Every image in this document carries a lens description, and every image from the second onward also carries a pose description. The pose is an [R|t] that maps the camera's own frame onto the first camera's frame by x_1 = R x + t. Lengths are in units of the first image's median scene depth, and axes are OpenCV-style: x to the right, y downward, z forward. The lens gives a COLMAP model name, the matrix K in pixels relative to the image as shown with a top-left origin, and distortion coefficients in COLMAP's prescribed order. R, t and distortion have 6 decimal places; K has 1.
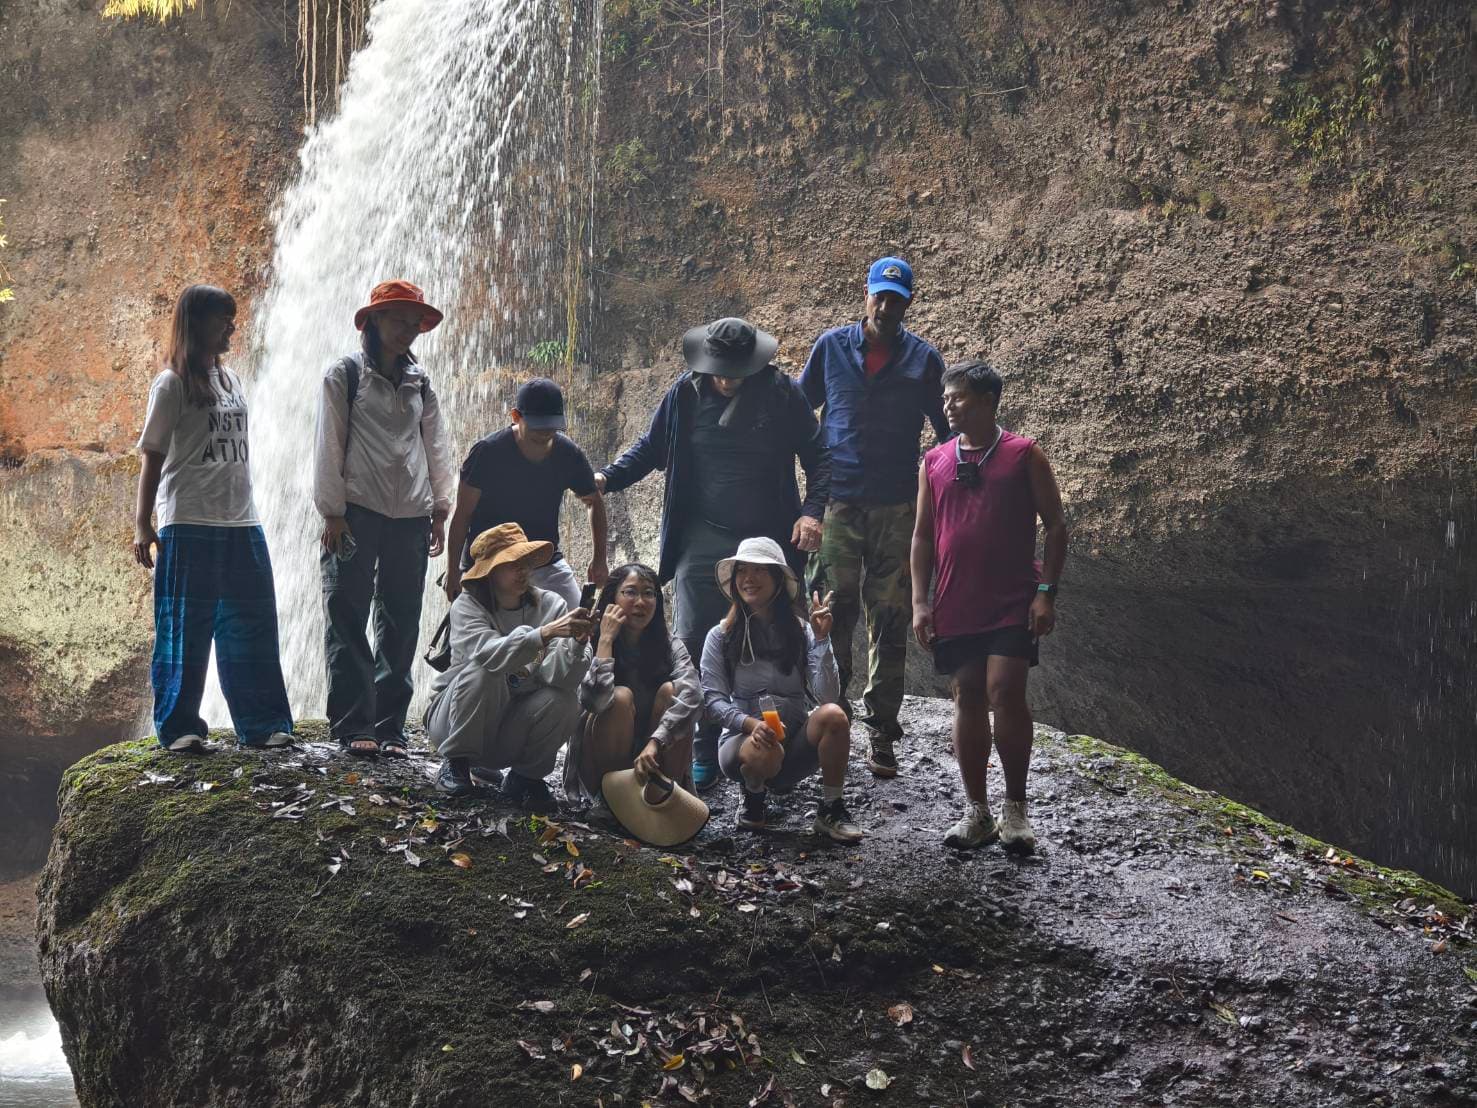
lens RADIAL K [[3075.5, 0, 742.0], [0, 3075.5, 556.2], [0, 0, 1]] dist [0.153685, -0.261800]
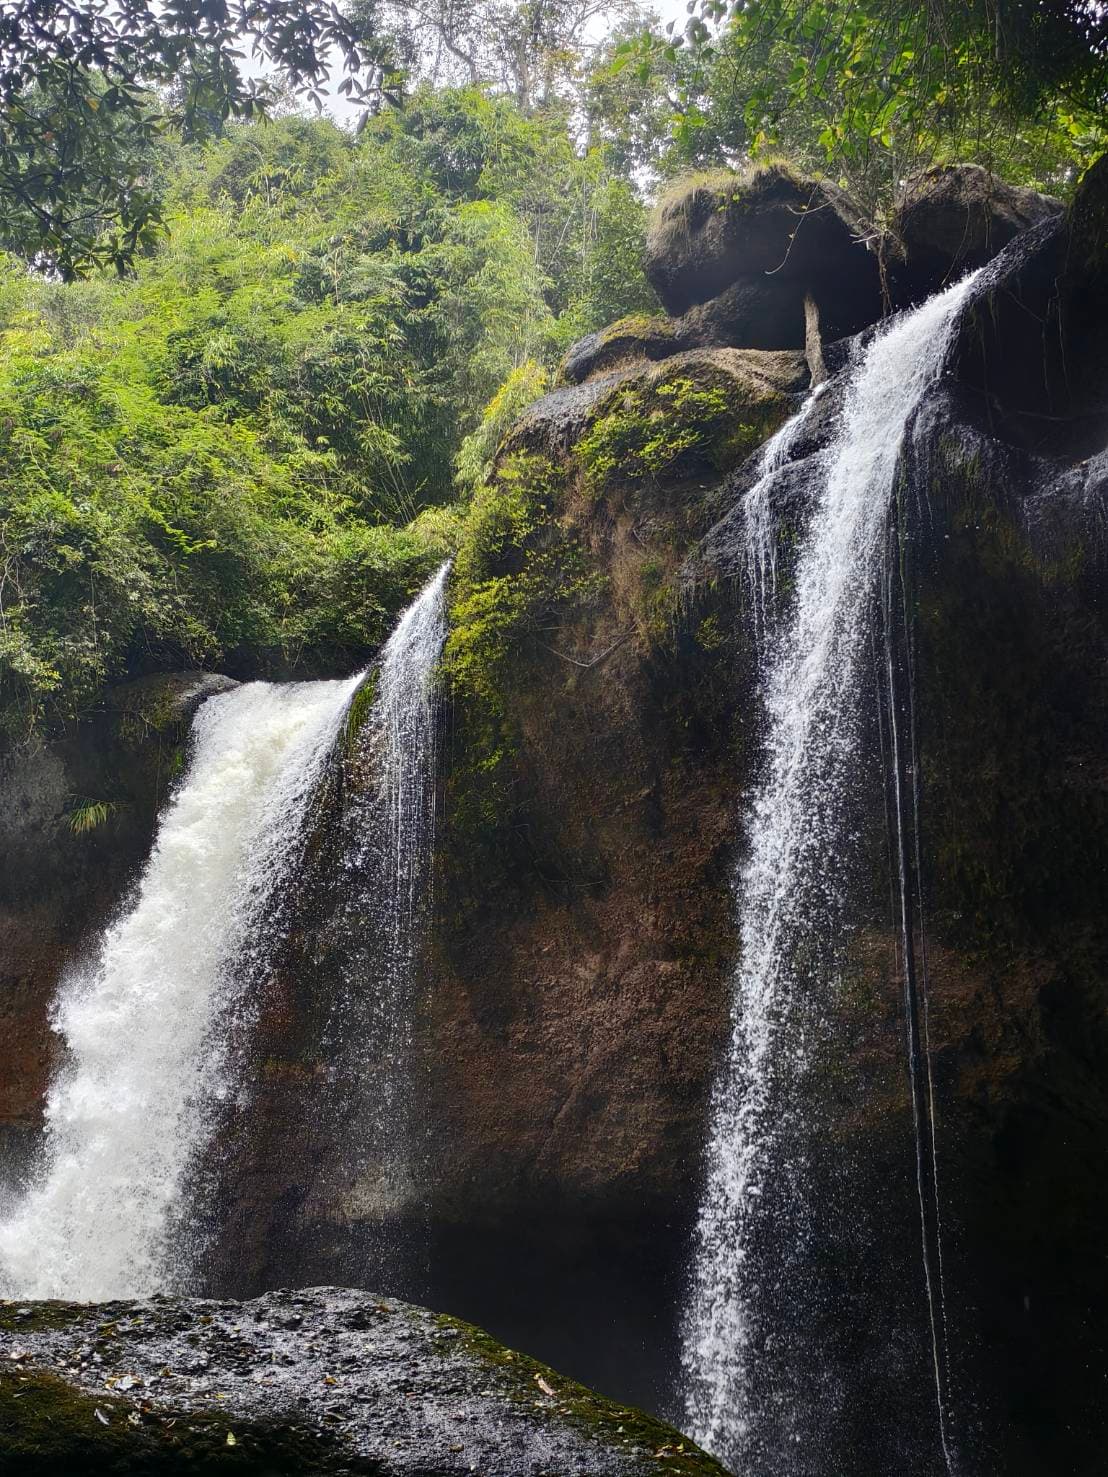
lens RADIAL K [[2038.6, 0, 550.7], [0, 2038.6, 728.7], [0, 0, 1]] dist [0.147146, -0.556807]
pose [[0.999975, 0.006399, 0.002853, 0.063899], [-0.005611, 0.975287, -0.220868, 0.000112], [-0.004196, 0.220847, 0.975299, -0.020284]]
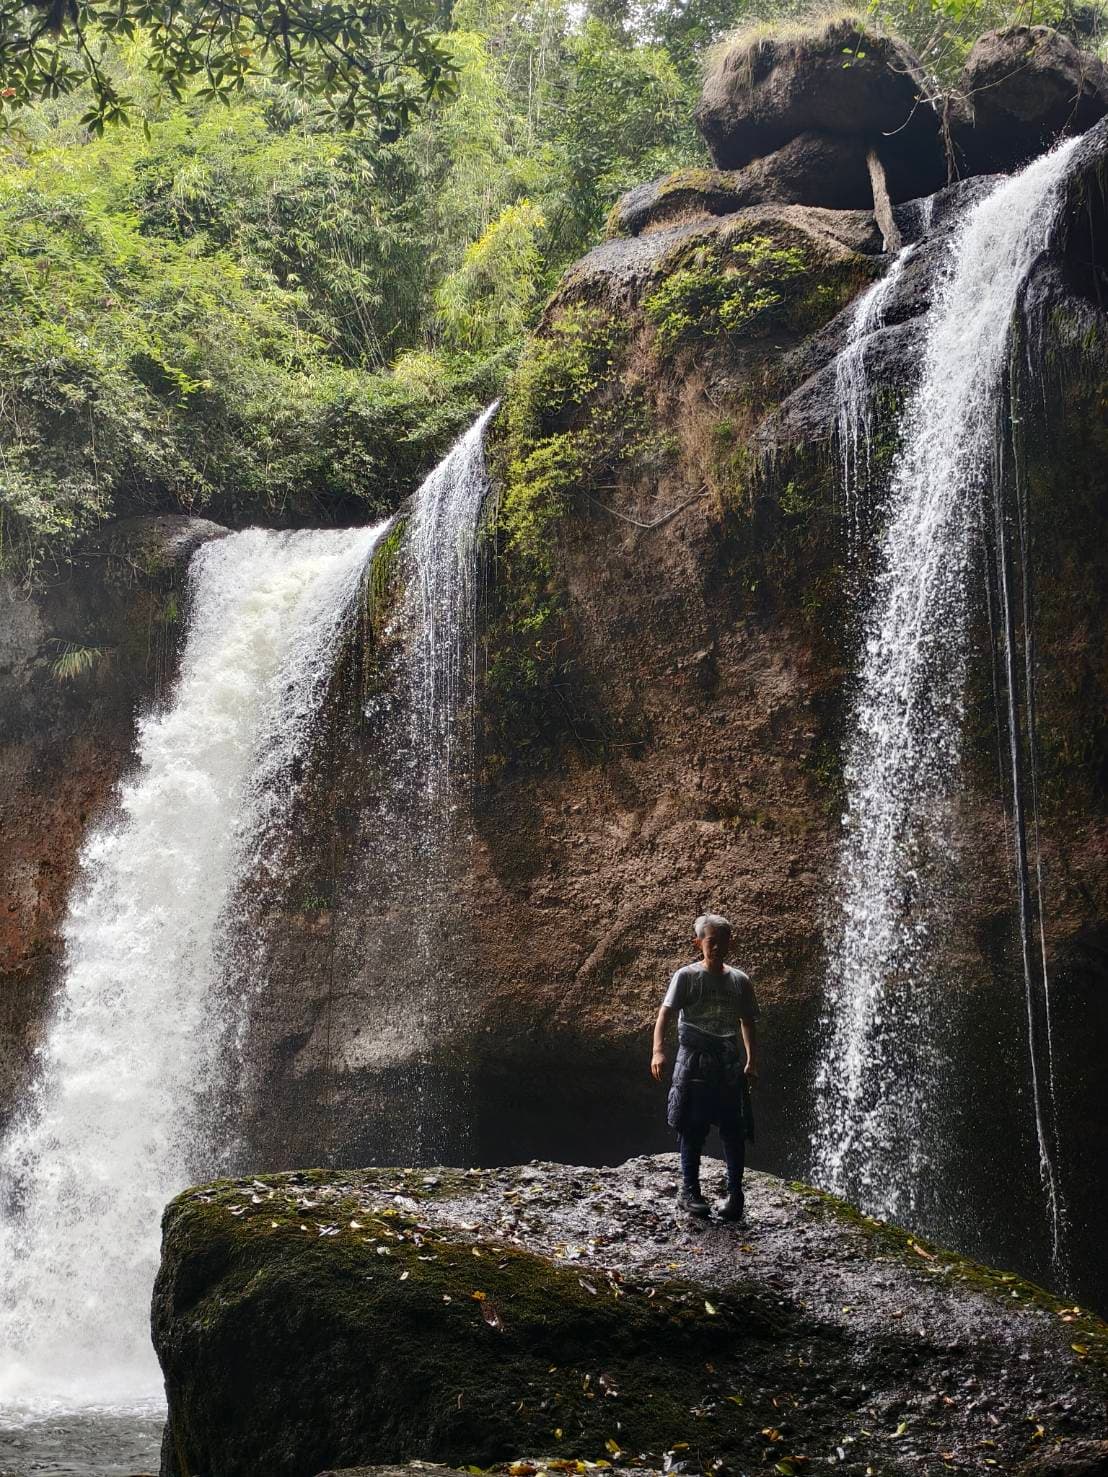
lens RADIAL K [[2043.4, 0, 554.0], [0, 2043.4, 738.5], [0, 0, 1]] dist [0.144083, -0.548206]
pose [[0.996223, 0.023717, 0.083532, -0.041368], [-0.011576, 0.989663, -0.142942, -0.005287], [-0.086059, 0.141435, 0.986200, -0.017751]]
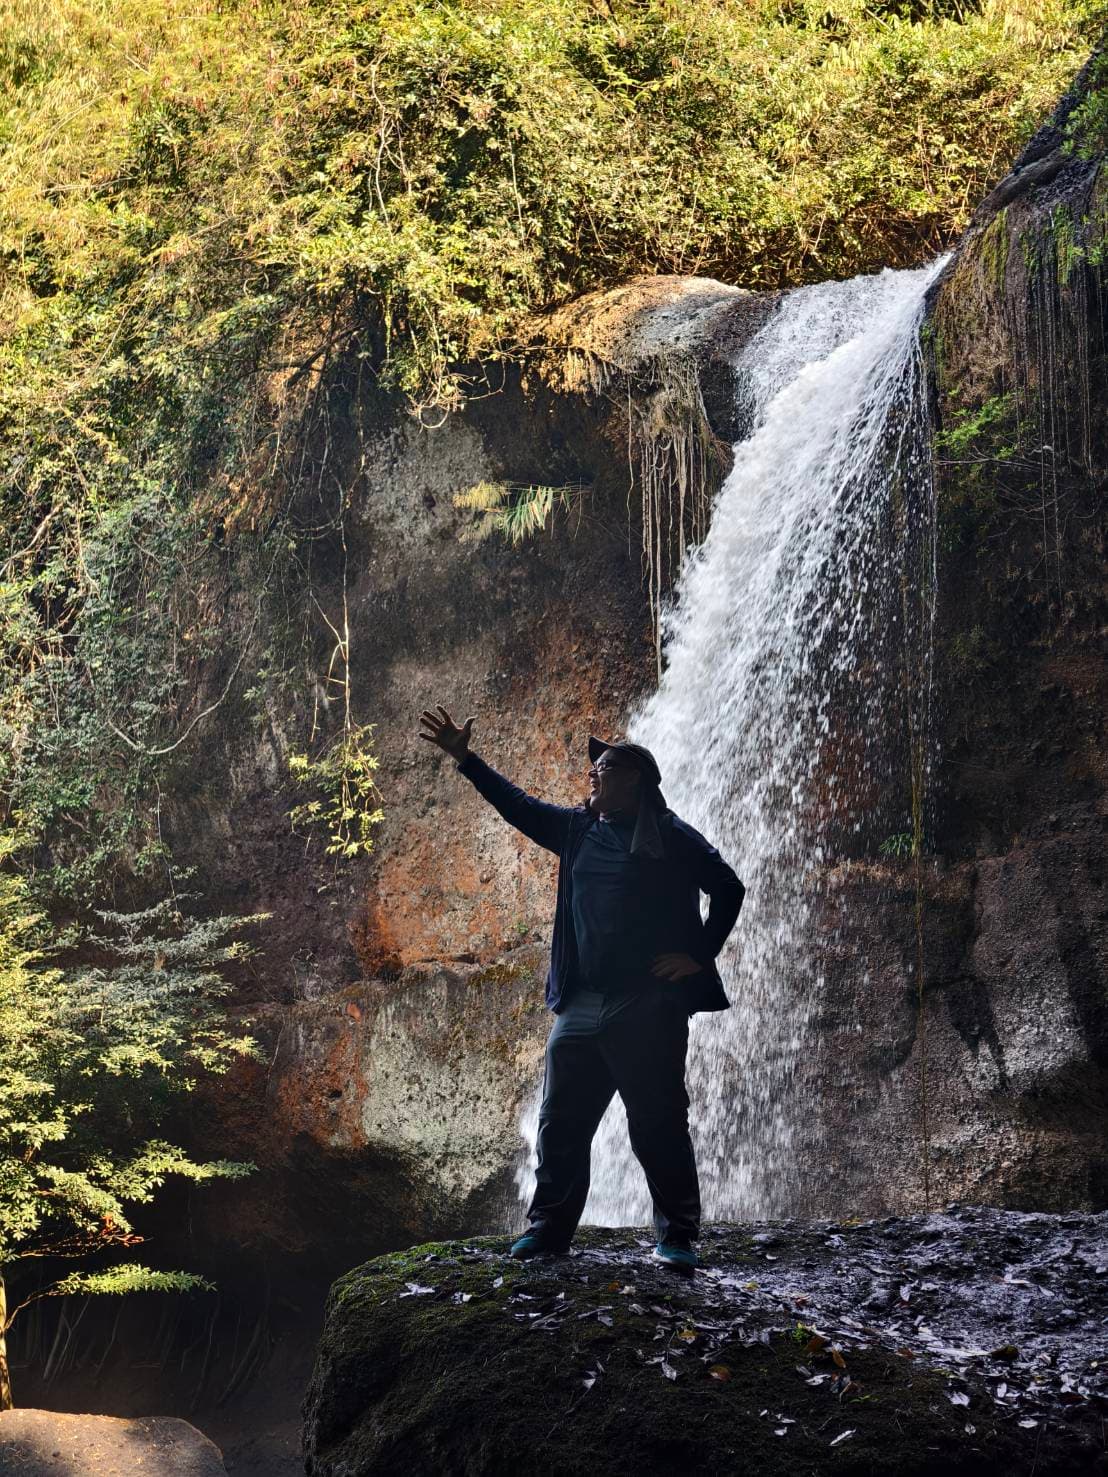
lens RADIAL K [[3061.2, 0, 555.2], [0, 3061.2, 761.9], [0, 0, 1]] dist [0.177937, -0.088580]
pose [[0.981732, -0.050012, -0.183576, 0.013870], [0.032307, 0.994642, -0.098202, 0.000861], [0.187504, 0.090477, 0.978088, 0.013250]]
